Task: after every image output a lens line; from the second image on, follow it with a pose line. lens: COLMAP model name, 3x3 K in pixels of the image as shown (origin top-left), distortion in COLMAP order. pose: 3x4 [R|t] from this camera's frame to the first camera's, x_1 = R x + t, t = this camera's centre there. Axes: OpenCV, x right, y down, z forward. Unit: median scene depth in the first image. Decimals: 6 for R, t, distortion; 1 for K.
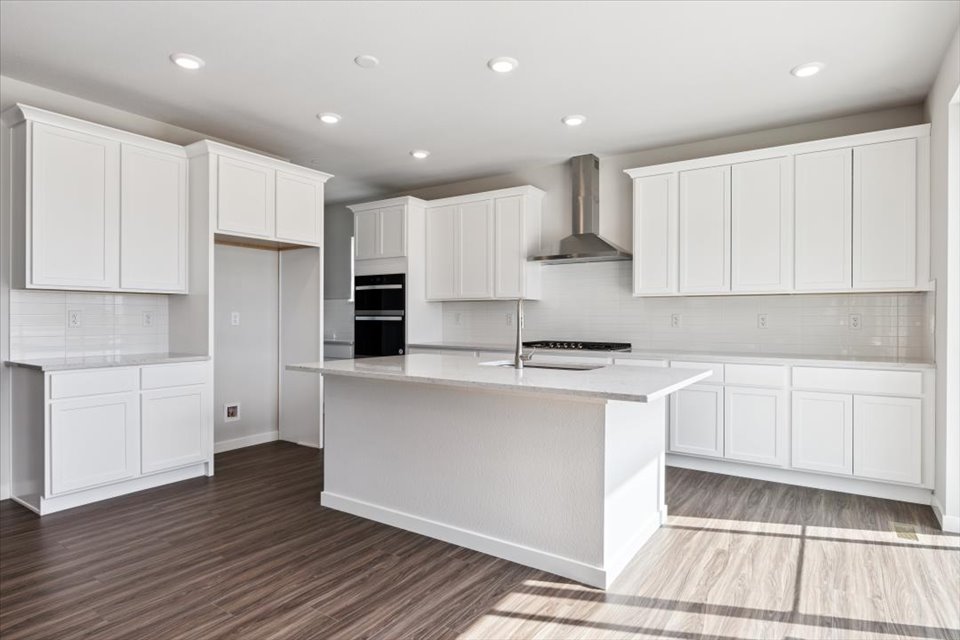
lens RADIAL K [[534.2, 0, 480.0], [0, 534.2, 320.0], [0, 0, 1]] dist [0.003853, 0.000892]
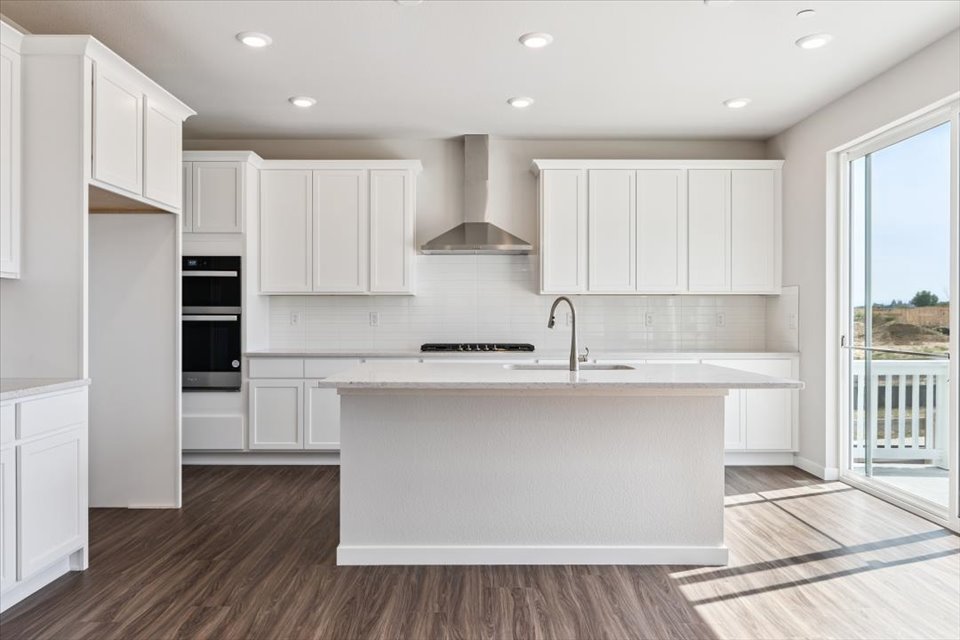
lens RADIAL K [[676.3, 0, 480.0], [0, 676.3, 320.0], [0, 0, 1]] dist [0.007176, 0.000686]
pose [[0.828578, -0.004593, 0.559855, -0.602234], [0.003552, 0.999989, 0.002947, -0.002788], [-0.559862, -0.000454, 0.828585, 0.084437]]
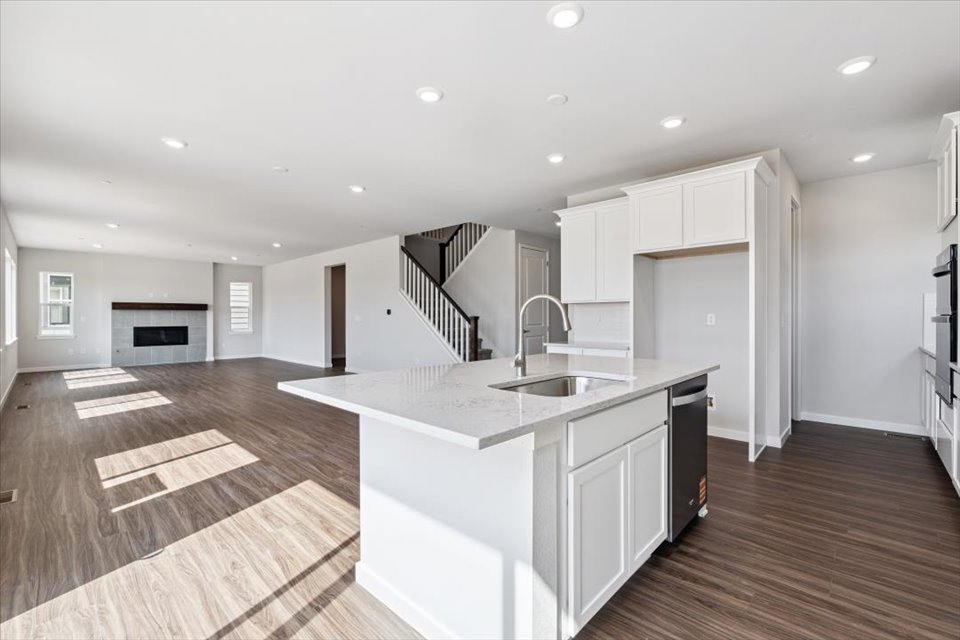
lens RADIAL K [[413.2, 0, 480.0], [0, 413.2, 320.0], [0, 0, 1]] dist [0.001219, 0.000105]
pose [[-0.163860, -0.007784, -0.986453, 0.607745], [-0.005122, 0.999962, -0.007040, 0.009271], [0.986470, 0.003899, -0.163893, 0.845438]]
